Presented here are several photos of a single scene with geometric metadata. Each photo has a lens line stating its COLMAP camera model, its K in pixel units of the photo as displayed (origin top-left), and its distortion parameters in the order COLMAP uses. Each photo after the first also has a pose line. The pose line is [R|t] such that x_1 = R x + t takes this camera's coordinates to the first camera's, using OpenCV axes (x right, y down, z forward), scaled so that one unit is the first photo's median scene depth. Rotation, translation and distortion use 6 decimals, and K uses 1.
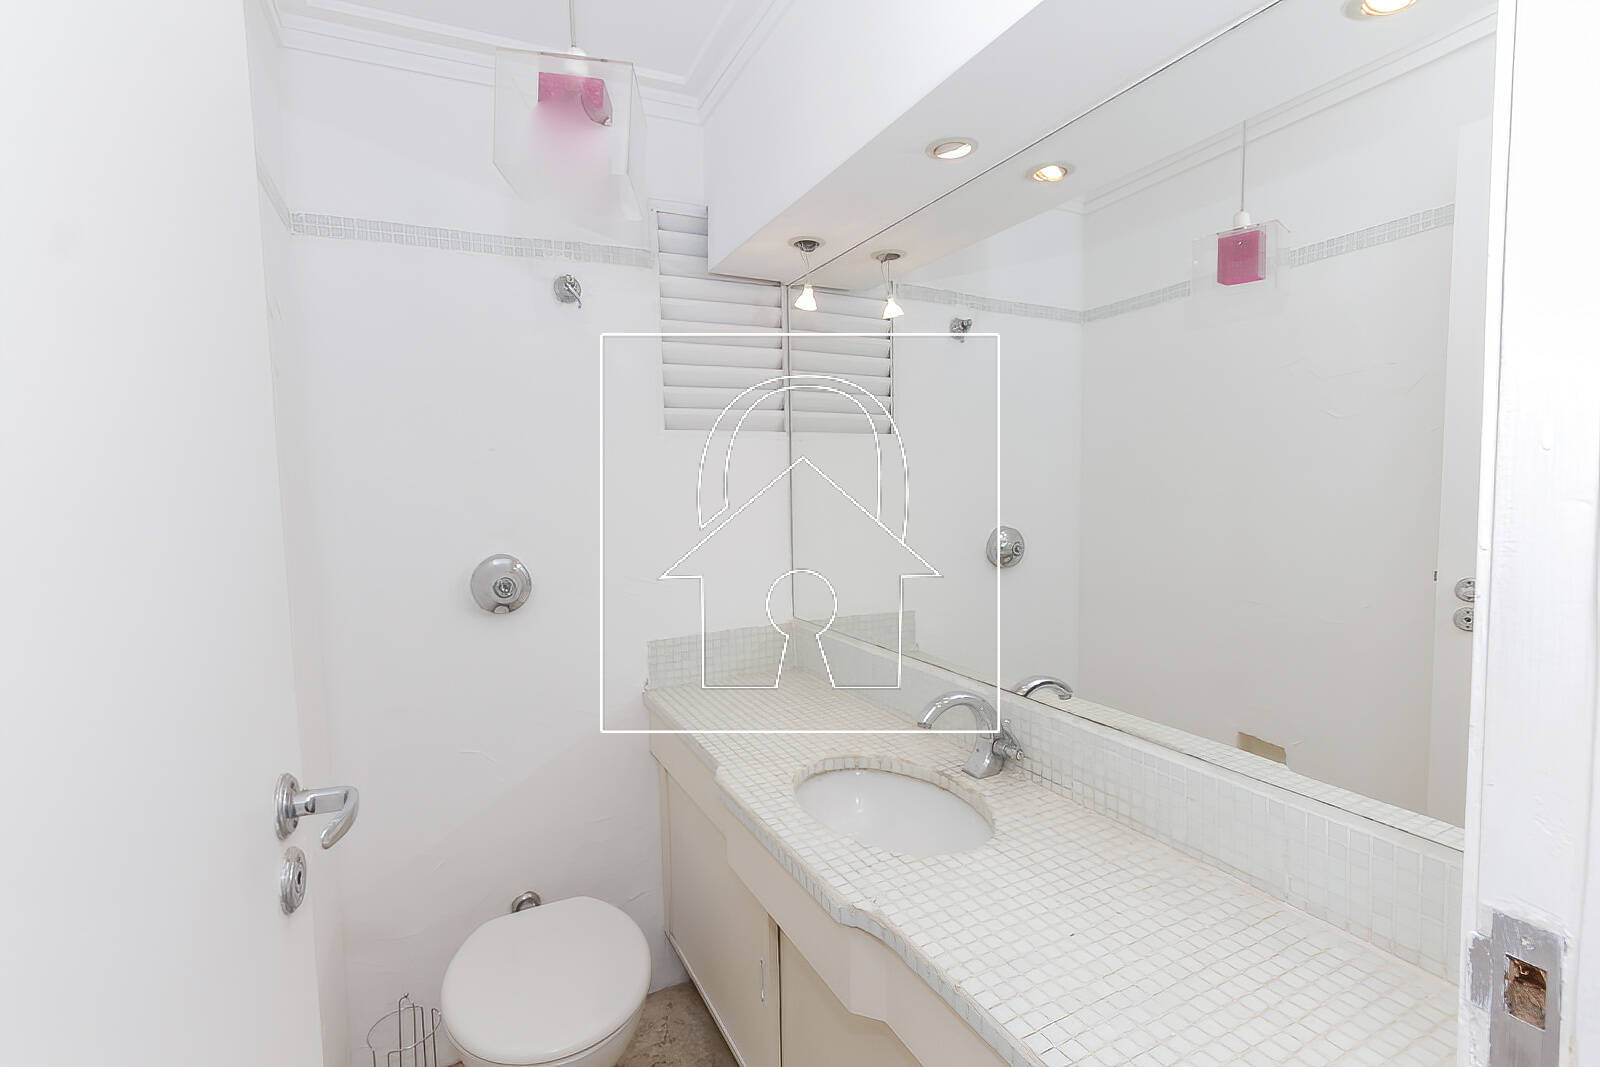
lens RADIAL K [[724.8, 0, 802.2], [0, 724.8, 541.0], [0, 0, 1]] dist [0.003168, -0.000015]
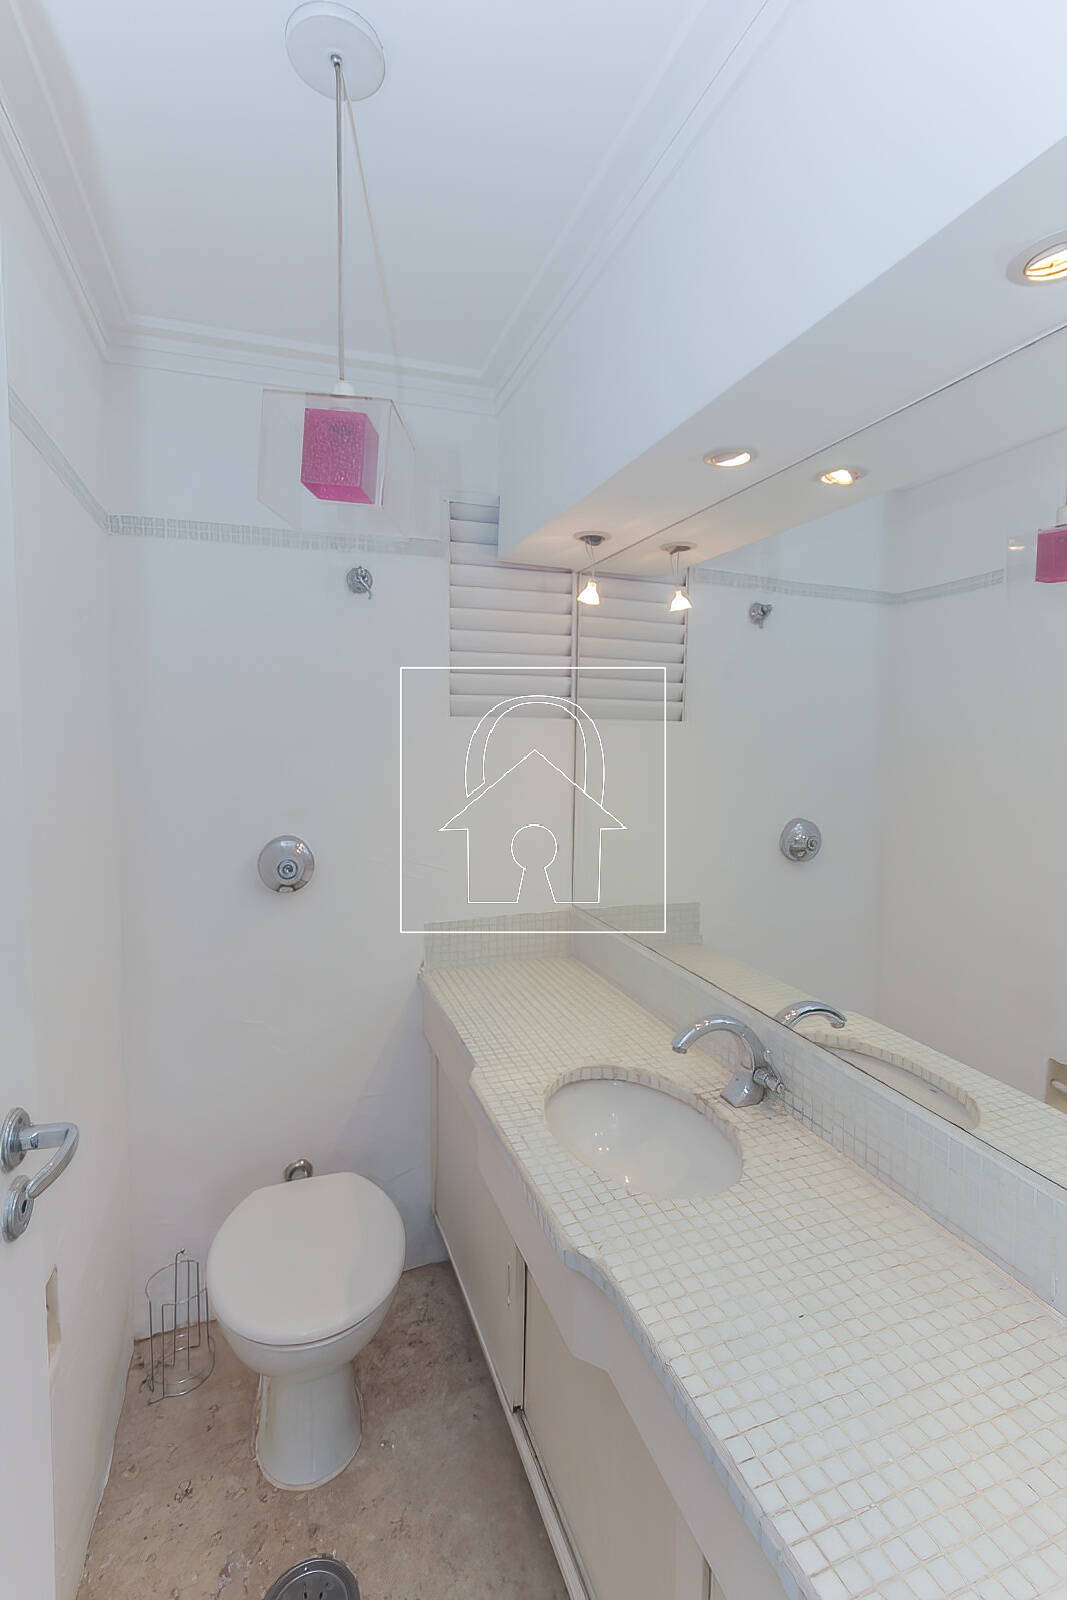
lens RADIAL K [[722.2, 0, 530.5], [0, 722.2, 789.9], [0, 0, 1]] dist [-0.000196, 0.001885]
pose [[0.991787, 0.040005, -0.121481, 0.072686], [-0.039808, 0.999199, 0.004047, -0.087183], [0.121546, 0.000822, 0.992585, 0.015757]]
